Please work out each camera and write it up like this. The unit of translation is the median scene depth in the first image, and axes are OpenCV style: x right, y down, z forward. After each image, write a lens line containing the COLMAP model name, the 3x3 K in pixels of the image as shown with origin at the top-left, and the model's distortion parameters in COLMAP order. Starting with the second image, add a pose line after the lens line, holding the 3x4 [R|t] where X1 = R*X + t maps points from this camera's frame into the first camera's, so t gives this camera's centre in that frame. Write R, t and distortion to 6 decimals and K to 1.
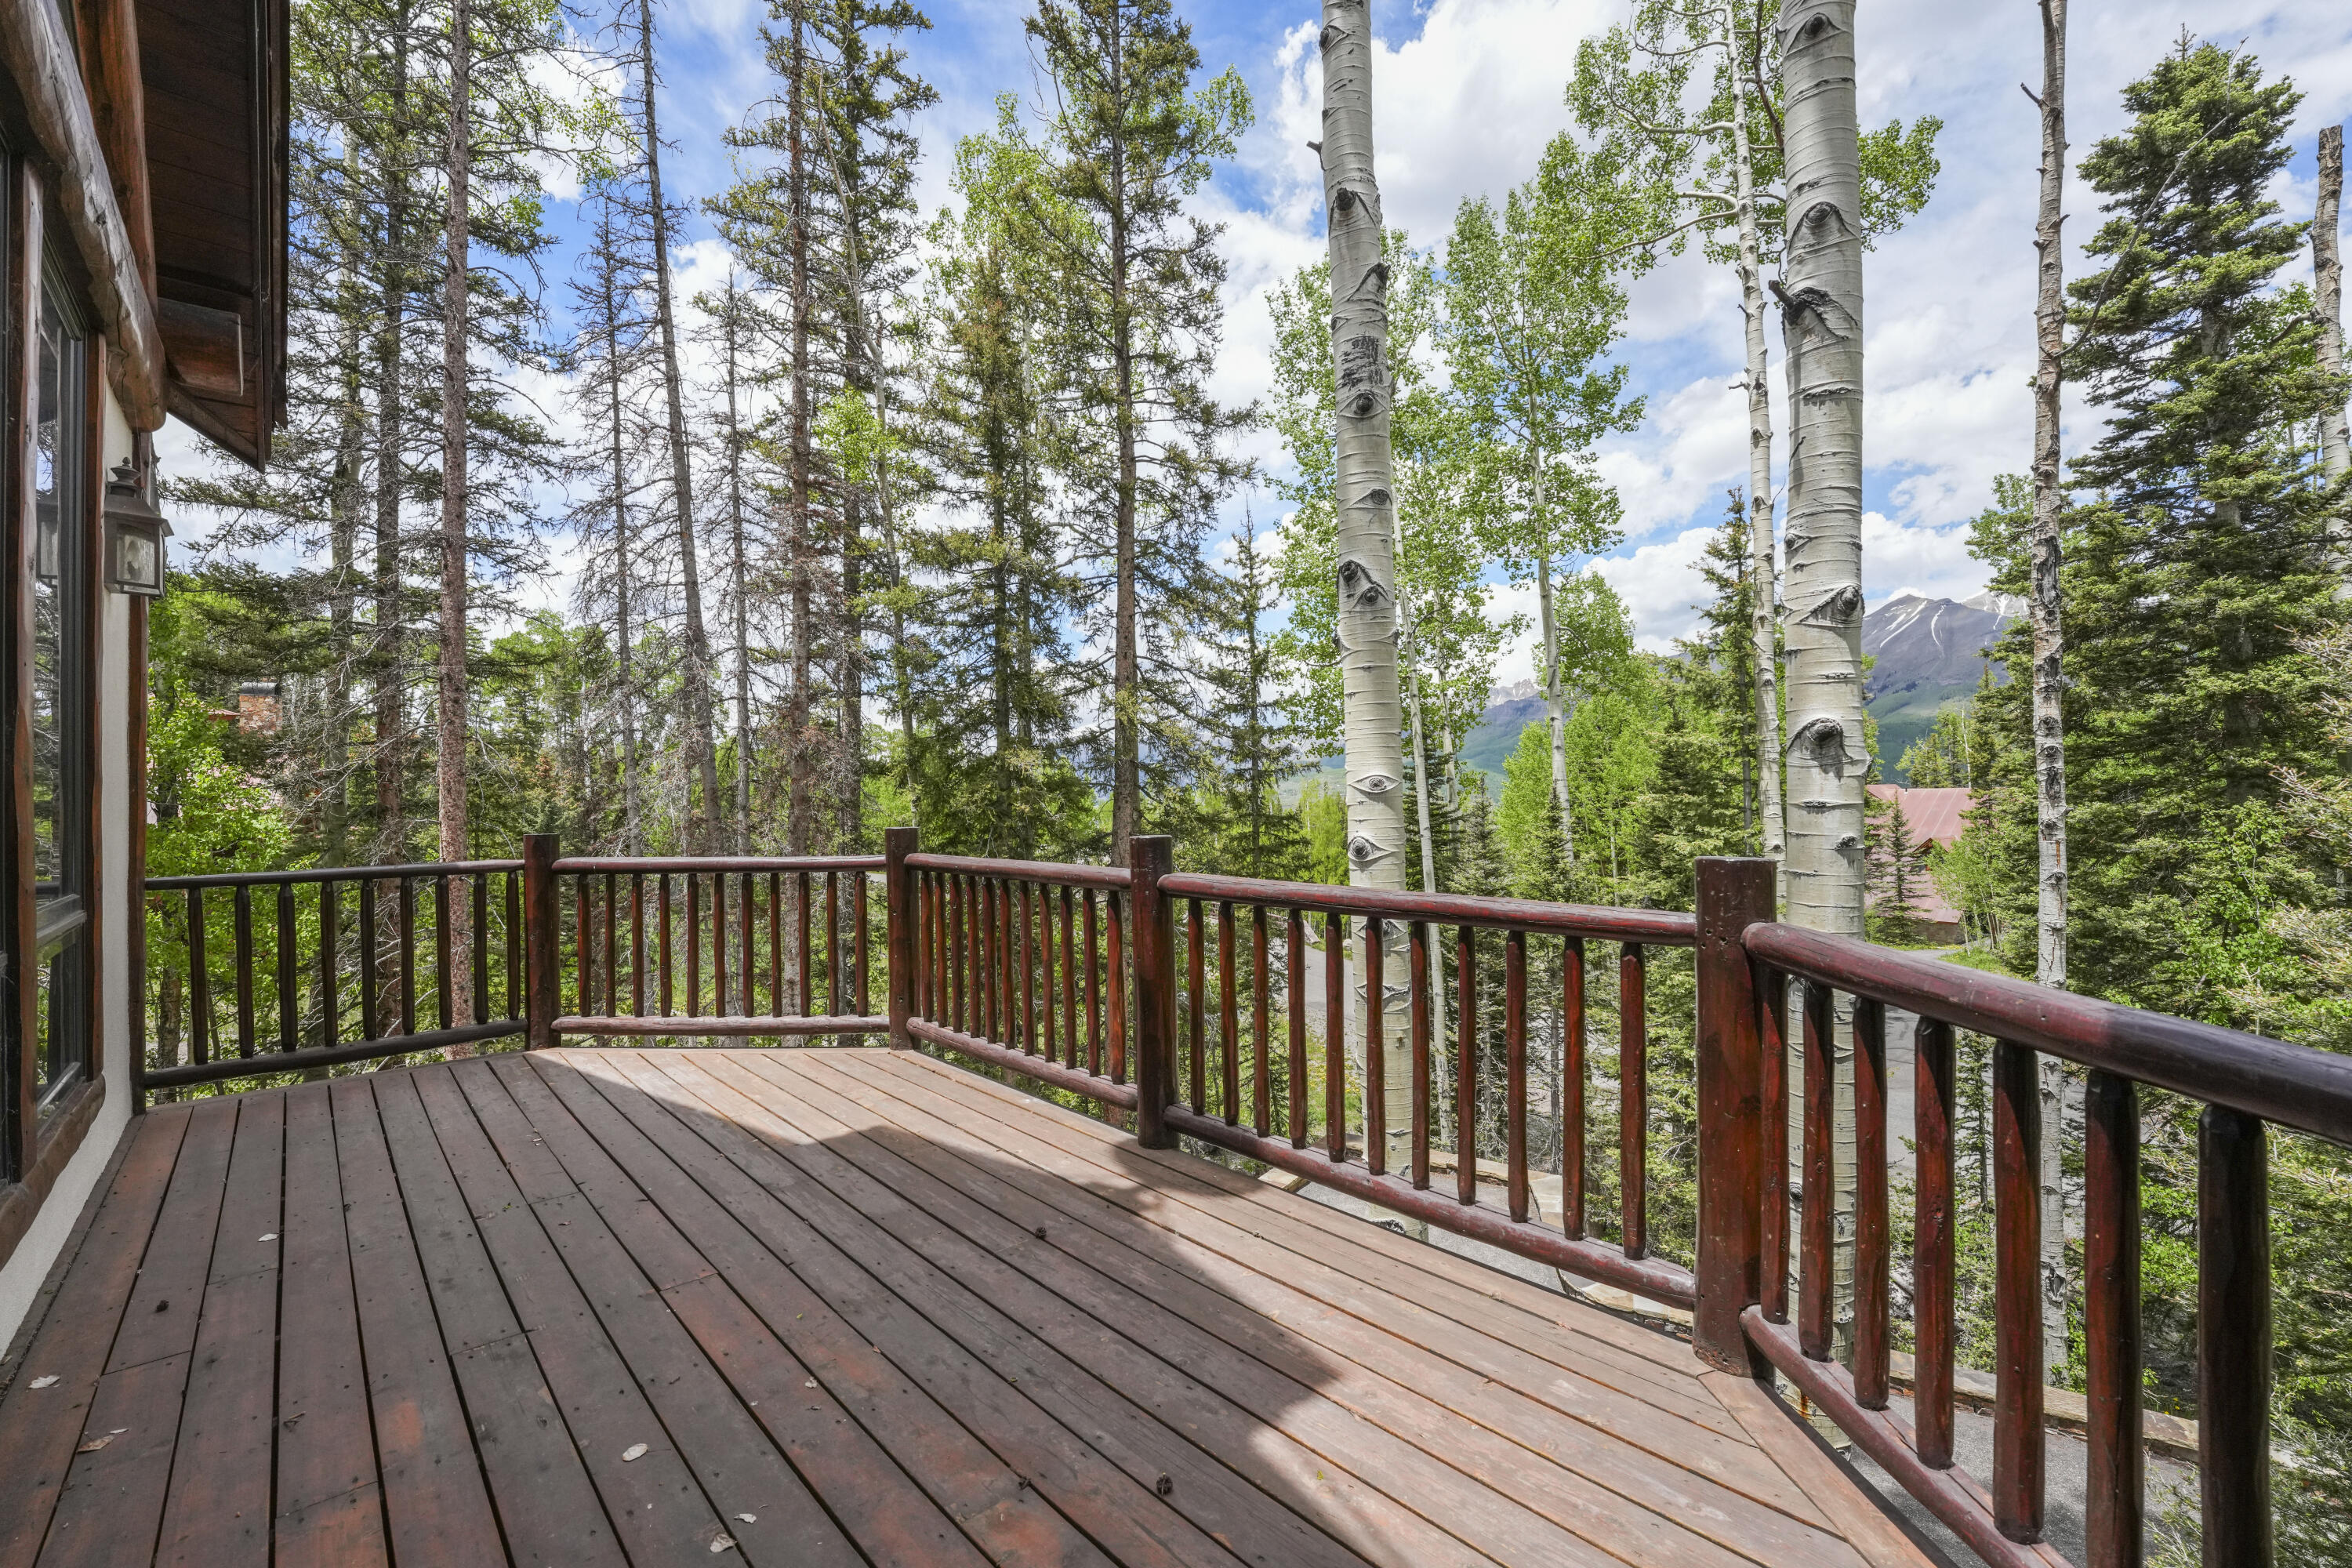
lens RADIAL K [[963.3, 0, 1194.2], [0, 963.3, 797.4], [0, 0, 1]] dist [0.001258, 0.000300]
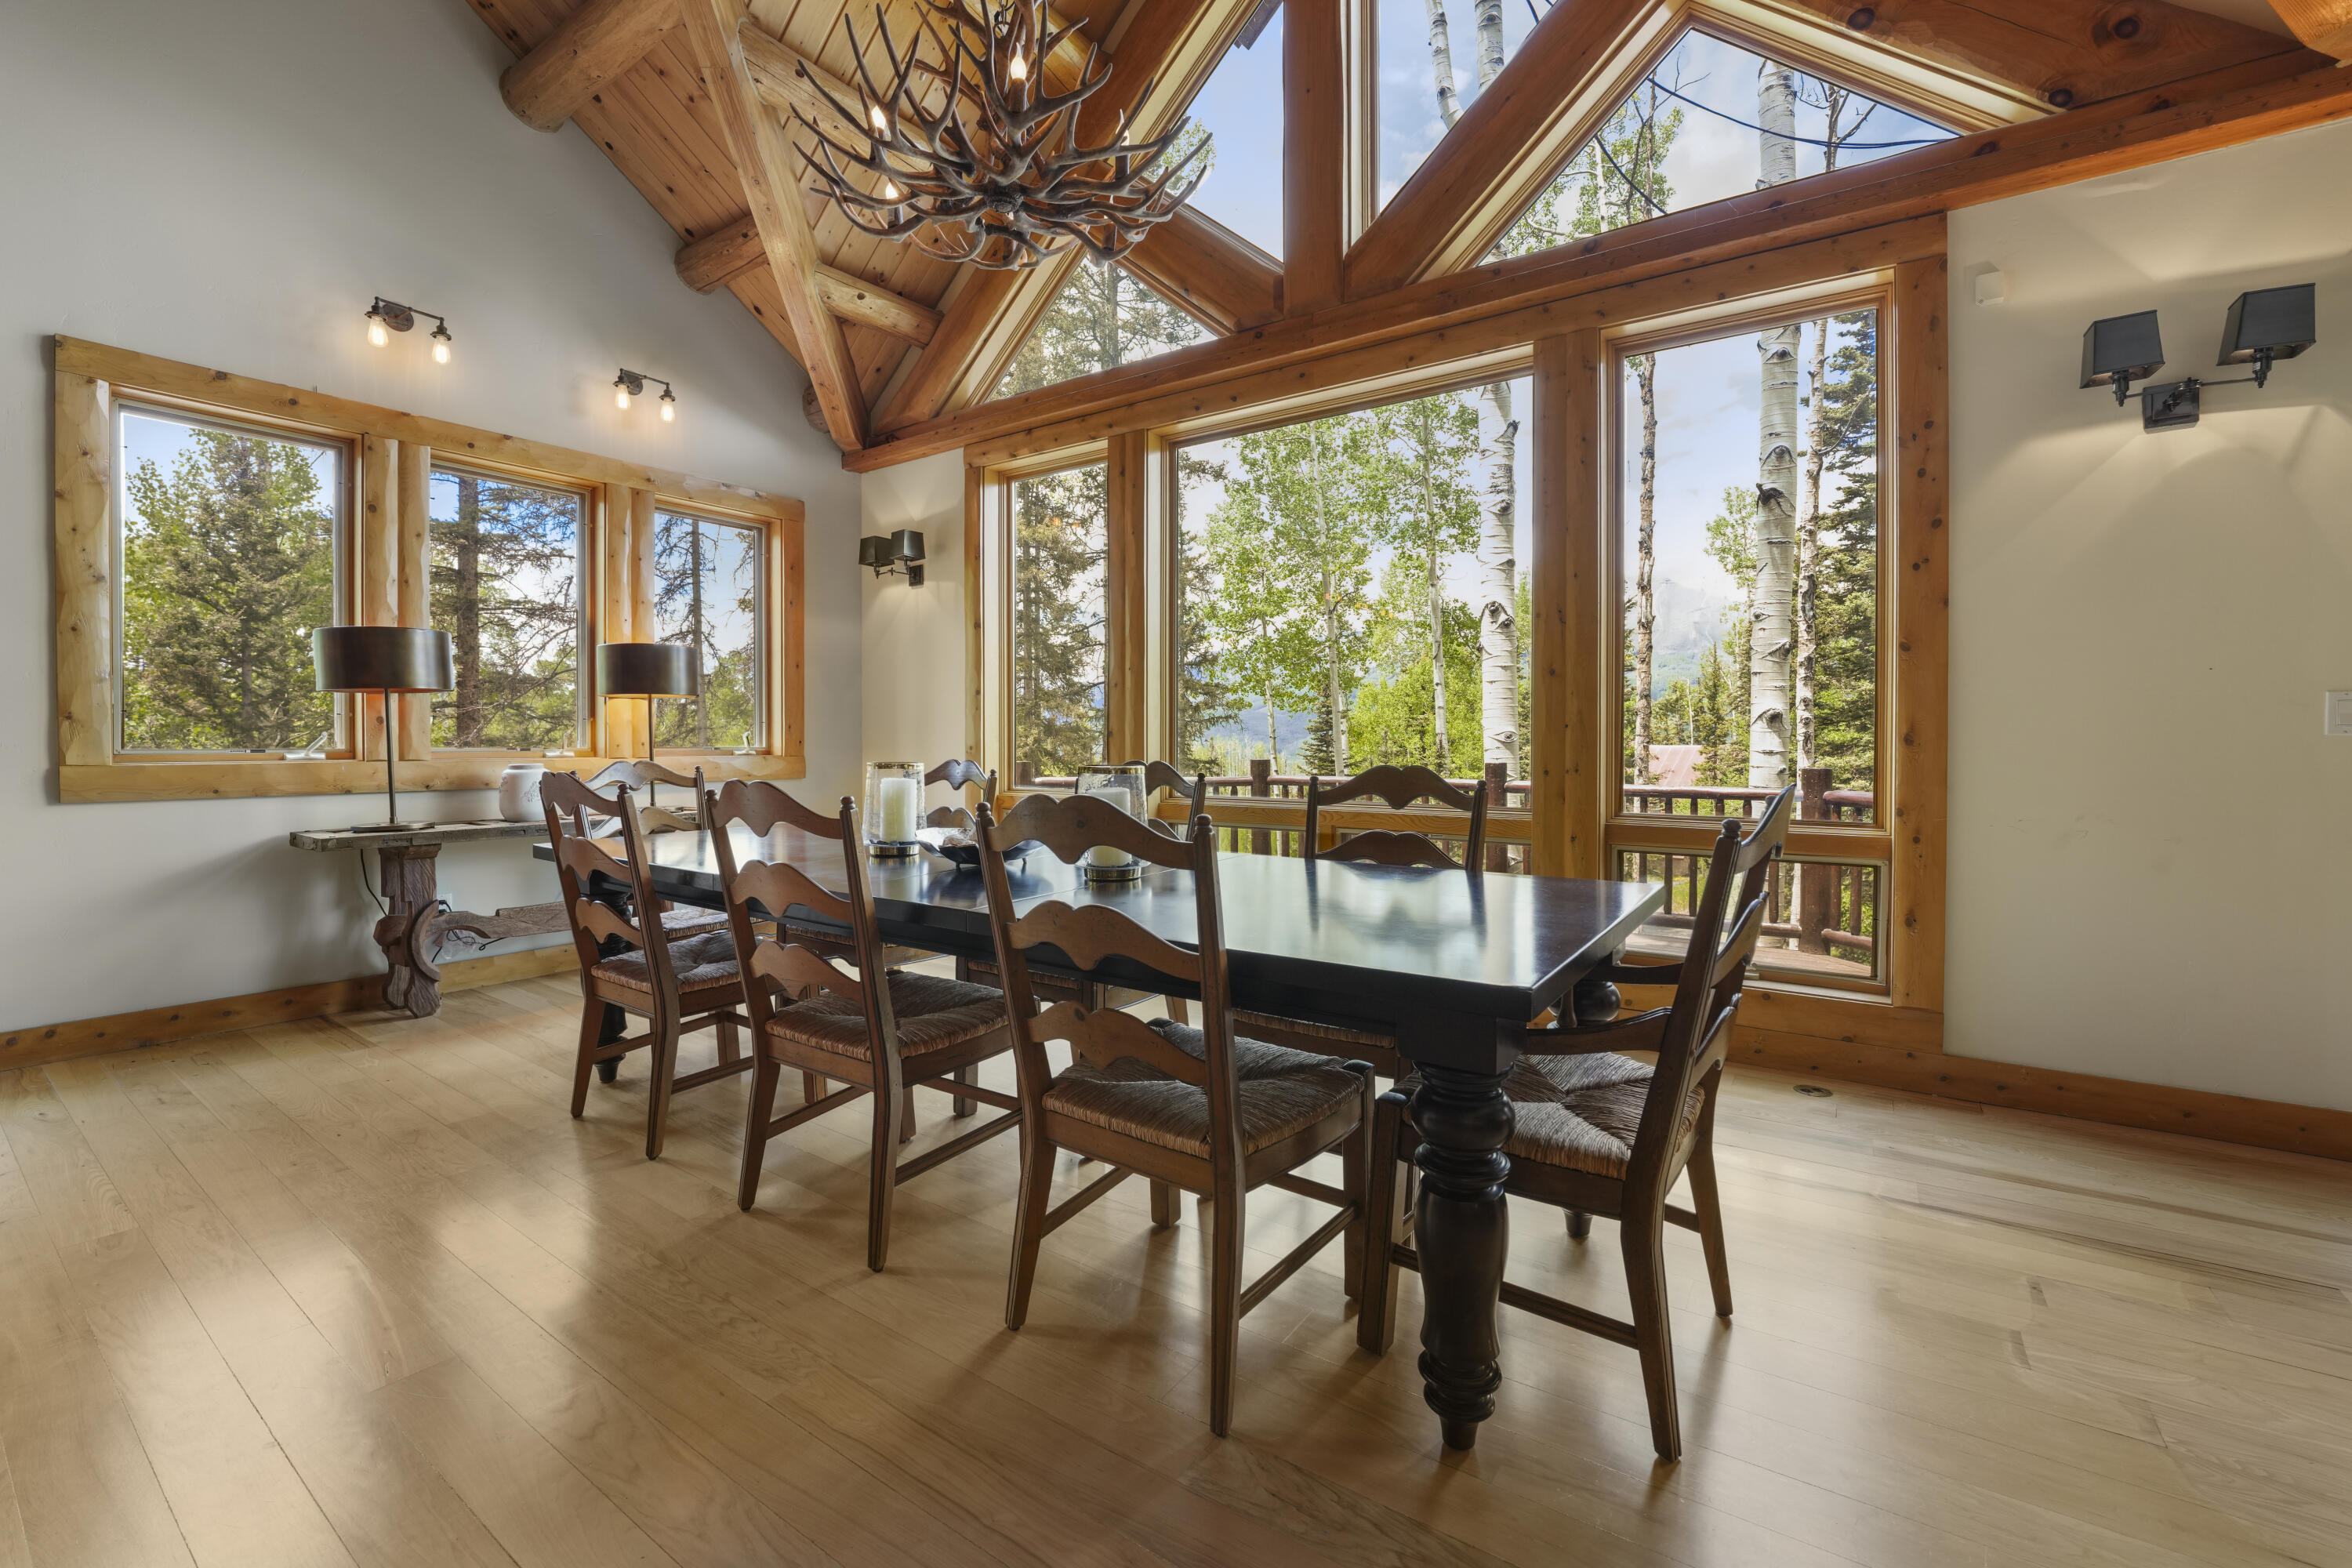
lens RADIAL K [[963.3, 0, 1160.0], [0, 963.3, 766.0], [0, 0, 1]] dist [0.001258, 0.000300]
pose [[0.982490, 0.011905, 0.185932, -0.294531], [-0.016044, 0.999655, 0.020772, 0.005270], [-0.185621, -0.023391, 0.982343, -0.219064]]
